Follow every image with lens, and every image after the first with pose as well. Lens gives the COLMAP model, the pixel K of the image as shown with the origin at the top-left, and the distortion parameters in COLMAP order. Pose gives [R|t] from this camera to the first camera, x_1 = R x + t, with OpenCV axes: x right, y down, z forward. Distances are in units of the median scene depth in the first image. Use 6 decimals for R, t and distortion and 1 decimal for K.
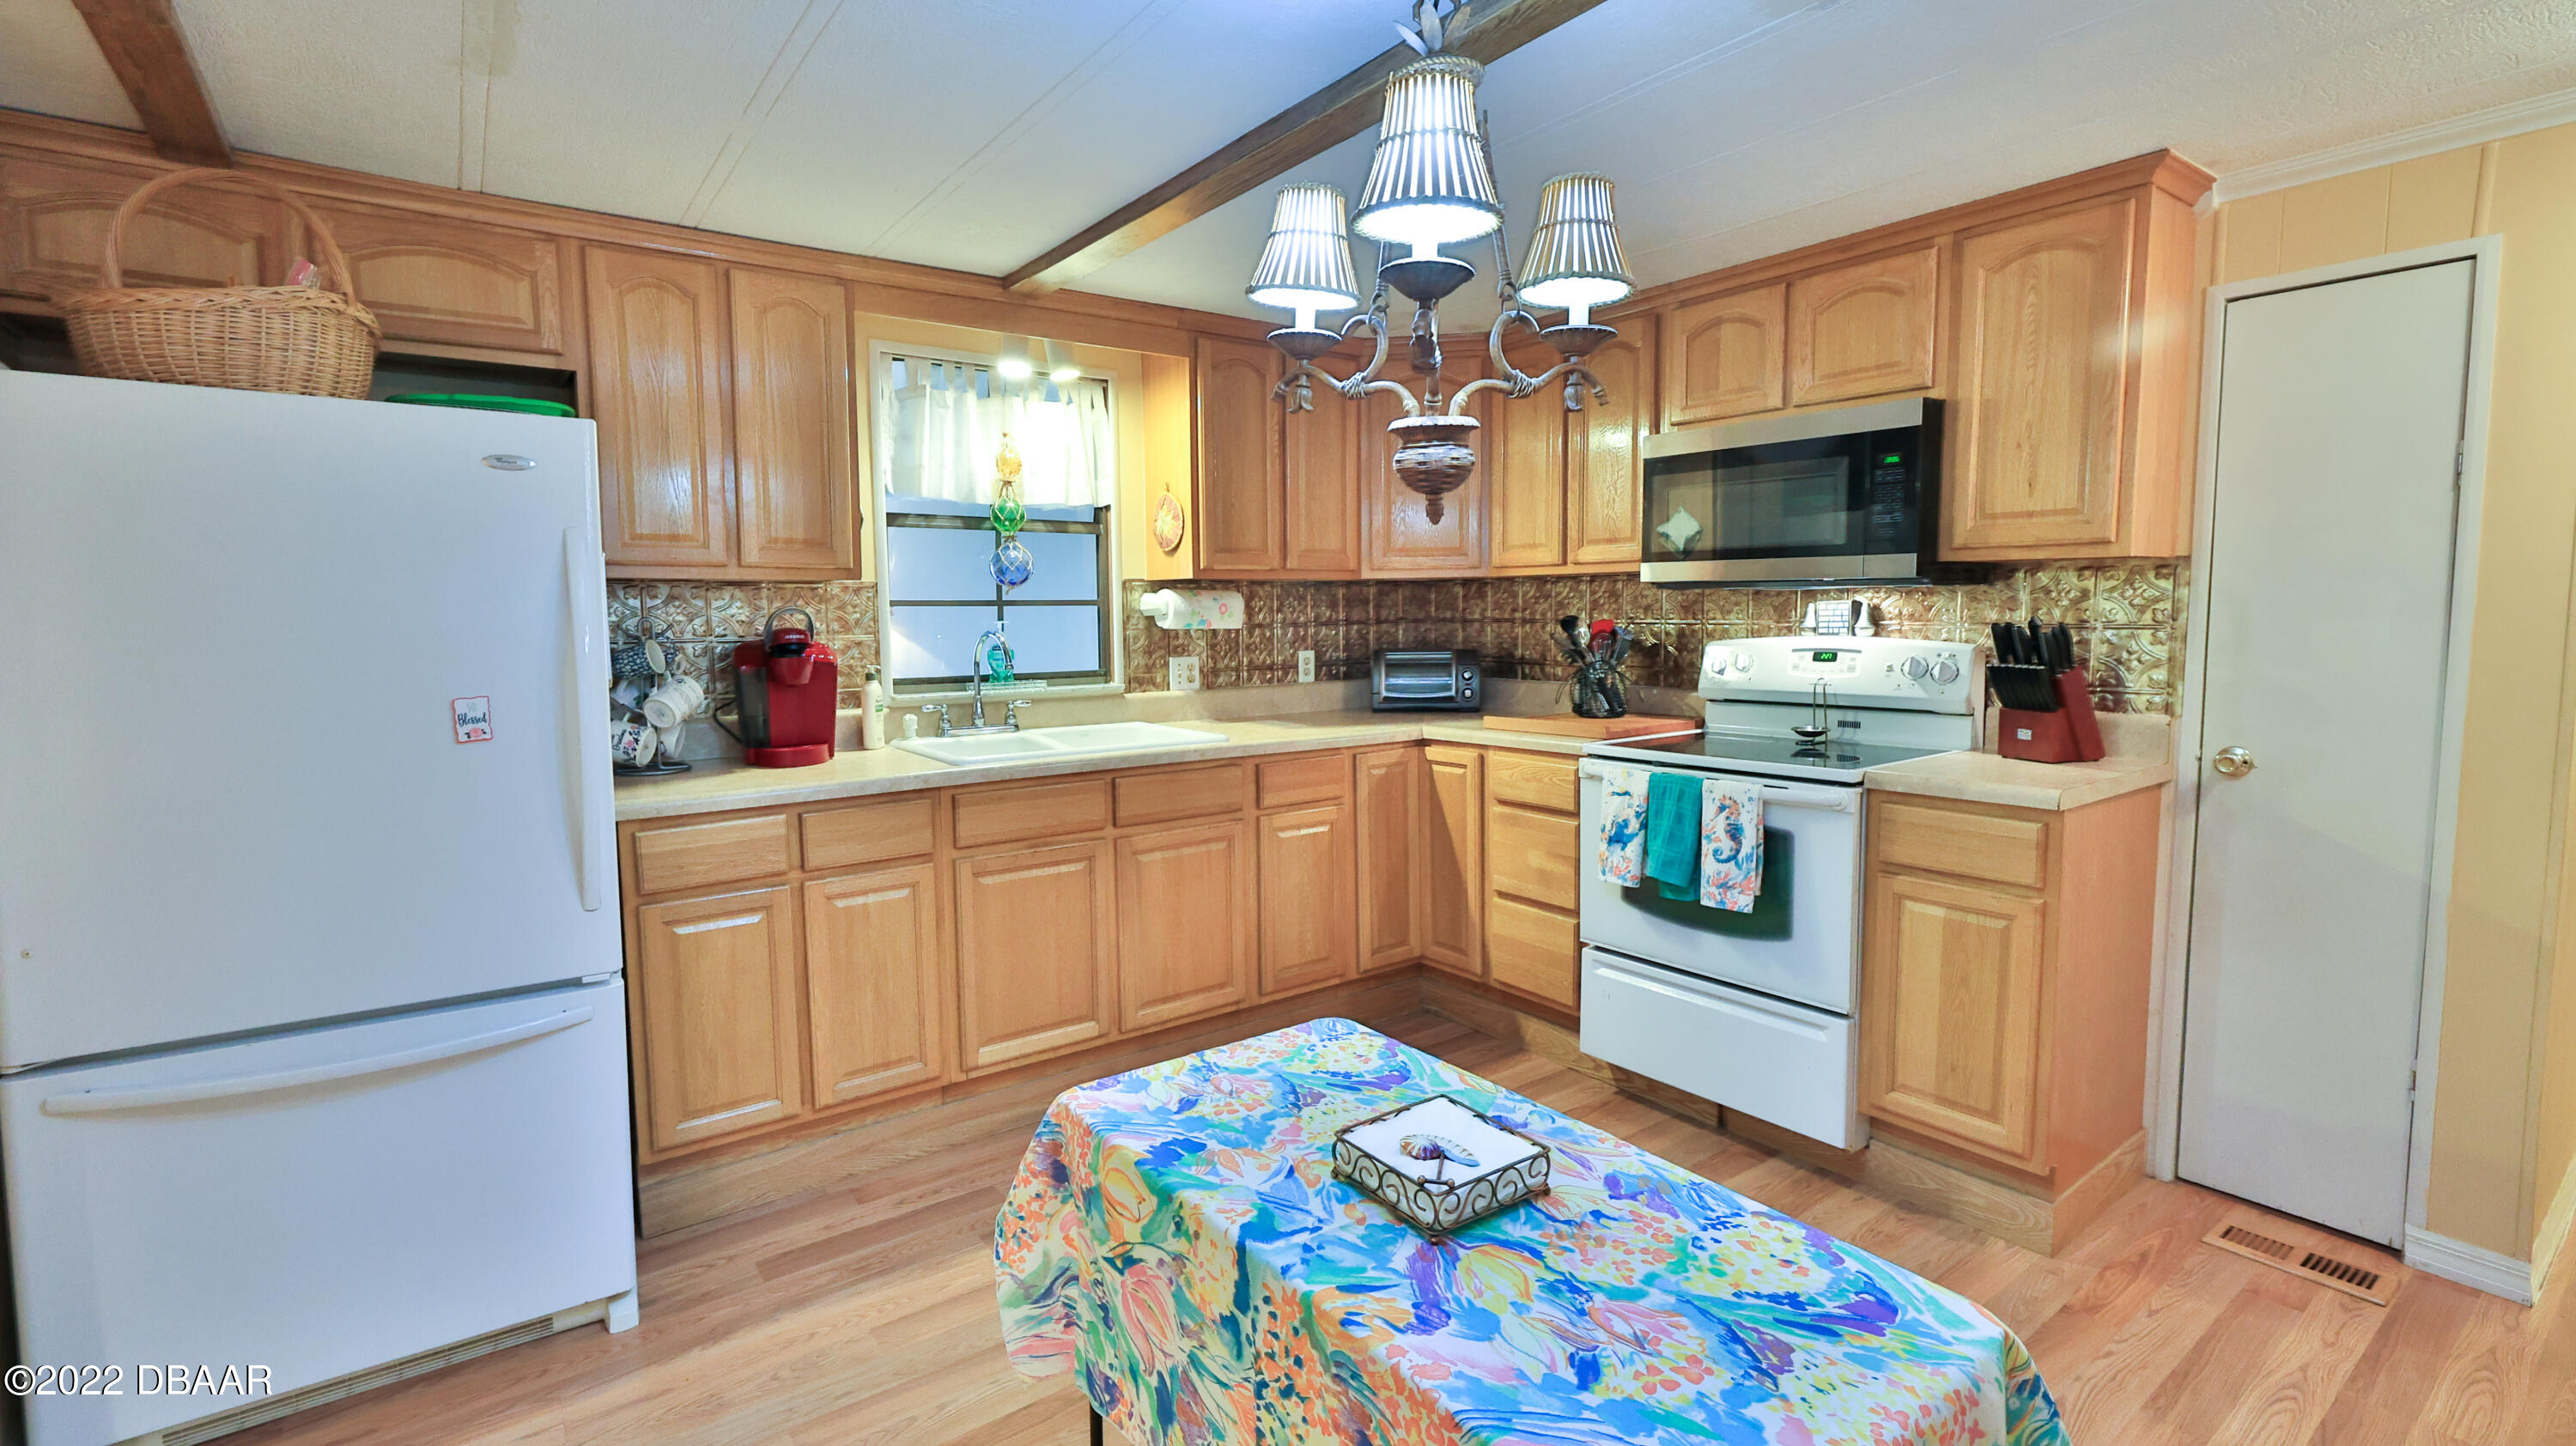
lens RADIAL K [[1143.1, 0, 1281.1], [0, 1143.1, 710.6], [0, 0, 1]] dist [-0.001275, 0.000261]
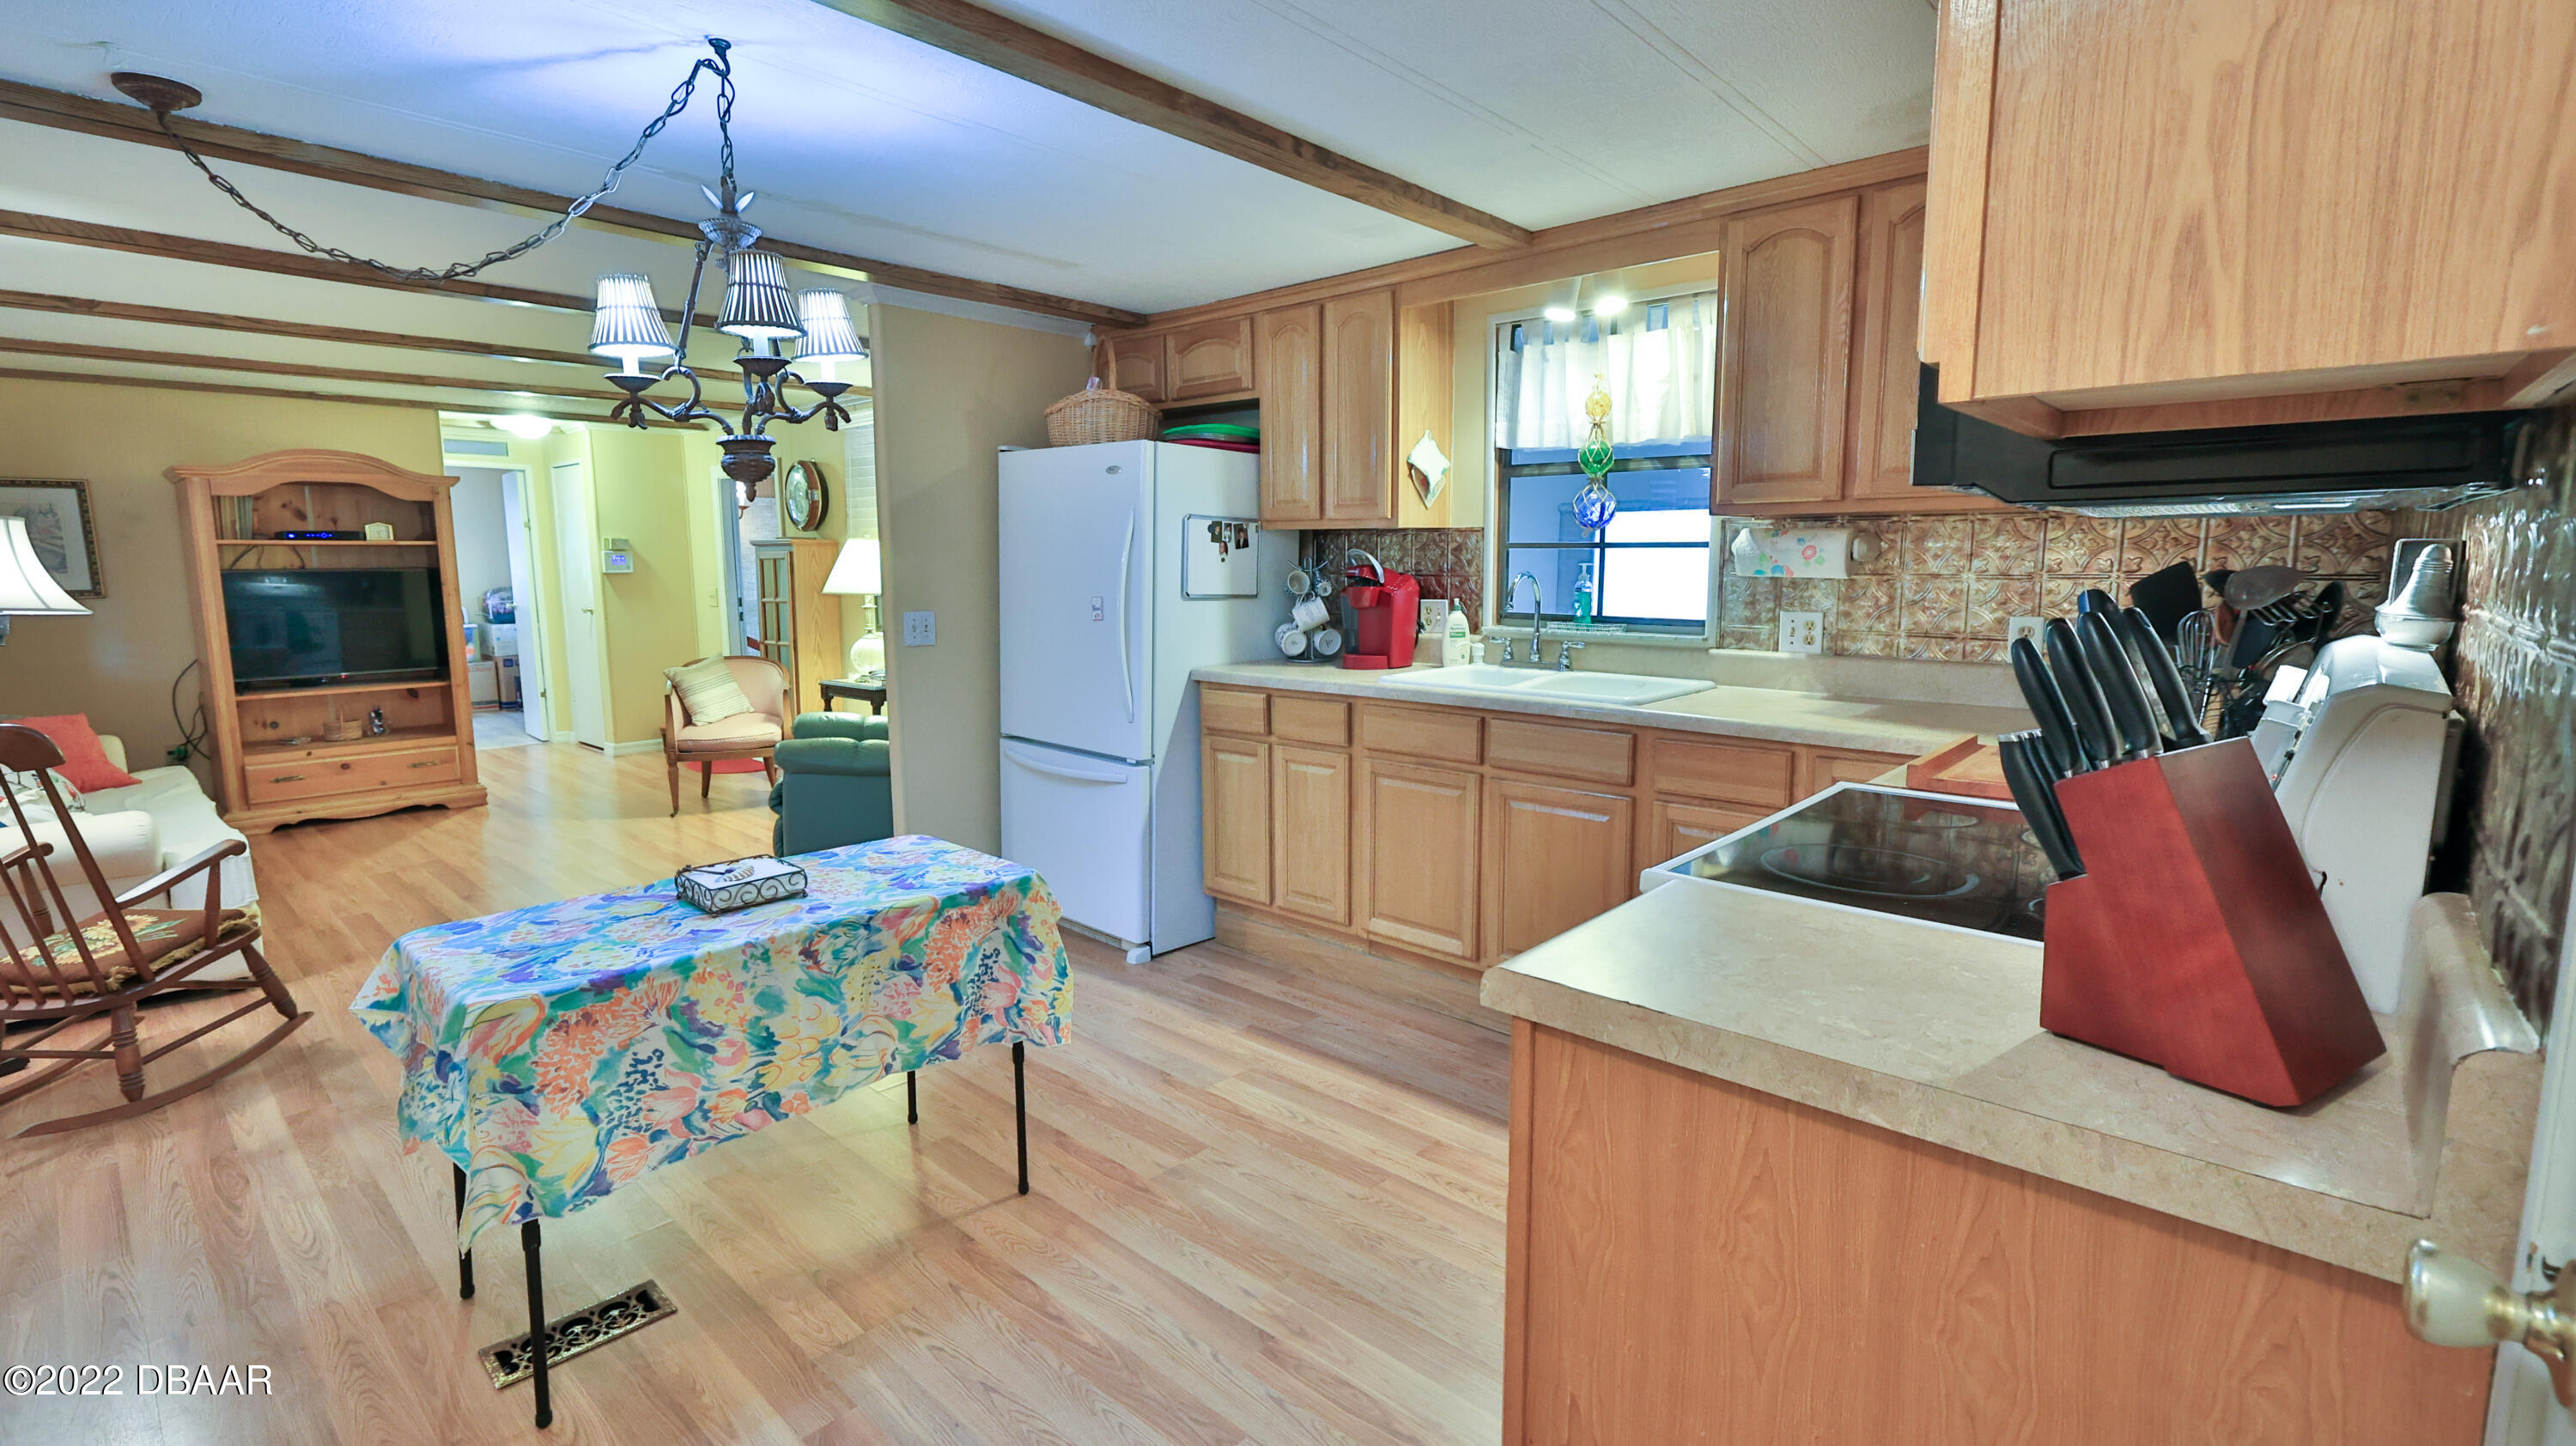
lens RADIAL K [[1143.1, 0, 1276.3], [0, 1143.1, 722.9], [0, 0, 1]] dist [-0.001275, 0.000261]
pose [[0.193753, 0.149241, -0.969632, 0.840462], [-0.087945, 0.987024, 0.134345, -0.059738], [0.977101, 0.059244, 0.204364, 0.628134]]
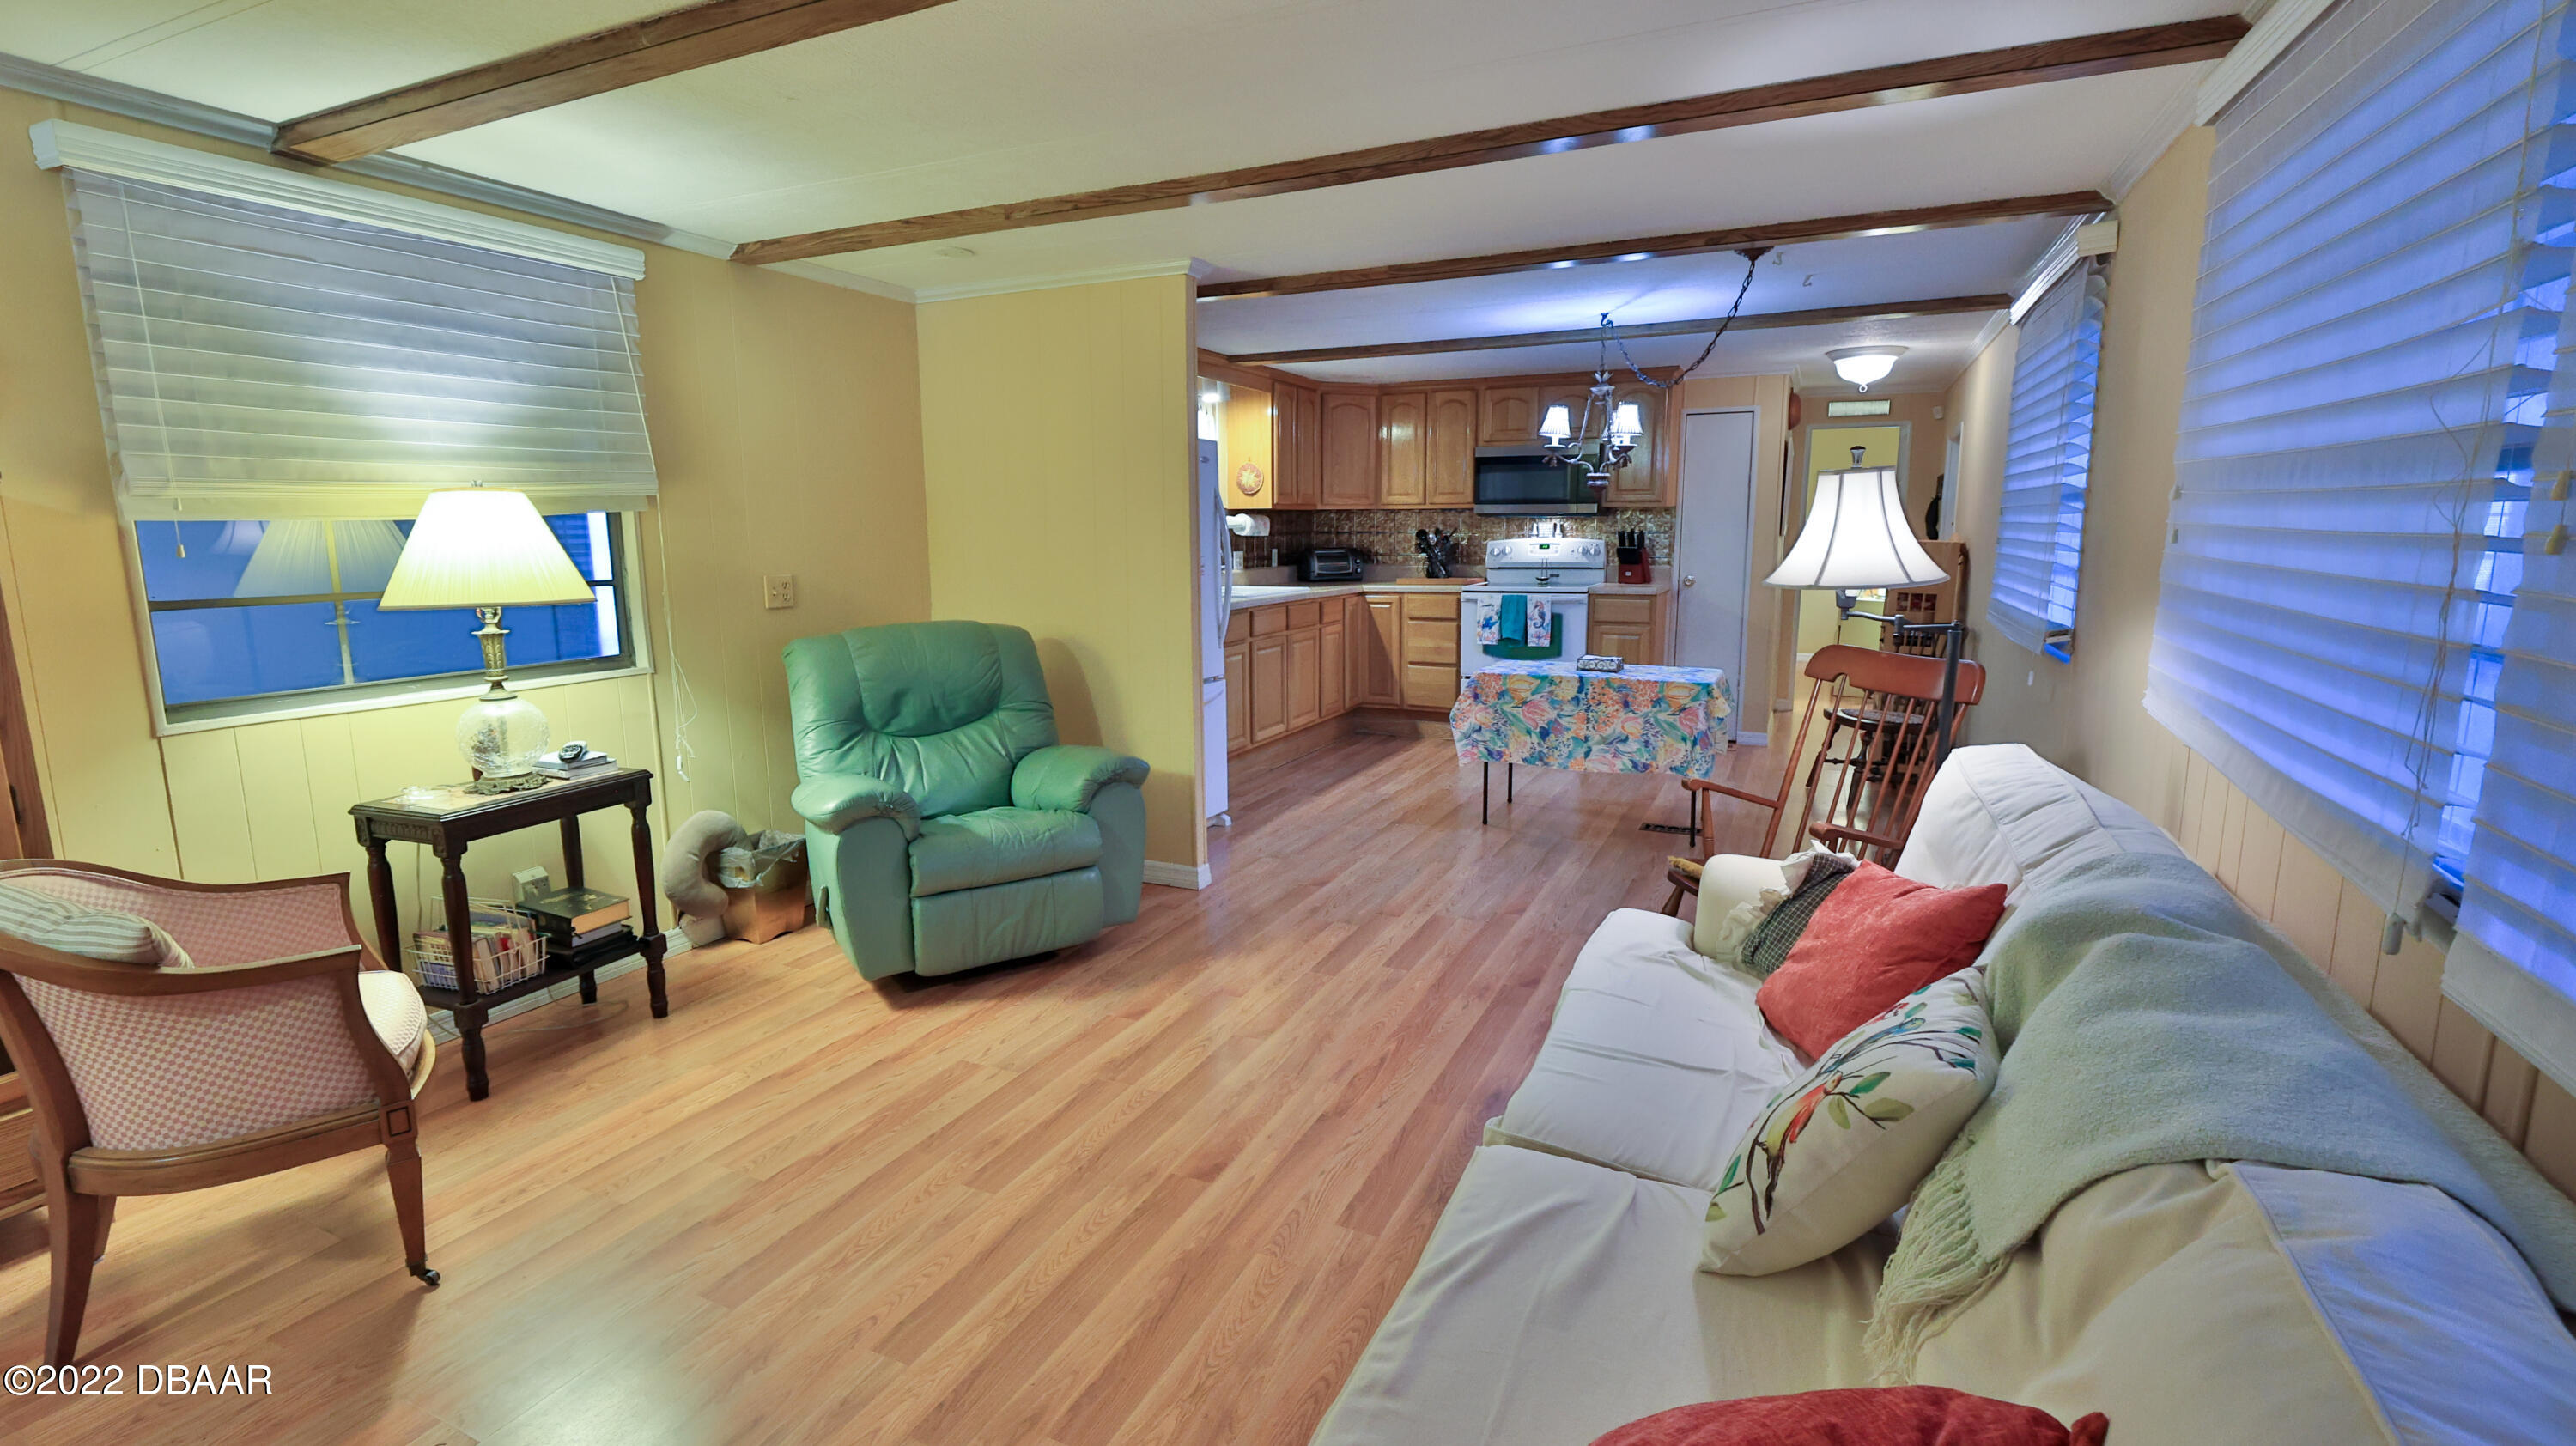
lens RADIAL K [[1143.1, 0, 1281.1], [0, 1143.1, 714.8], [0, 0, 1]] dist [-0.001275, 0.000261]
pose [[0.880564, -0.072844, 0.468296, -1.188545], [0.039317, 0.995939, 0.080990, 0.090003], [-0.472294, -0.052905, 0.879852, -0.867846]]
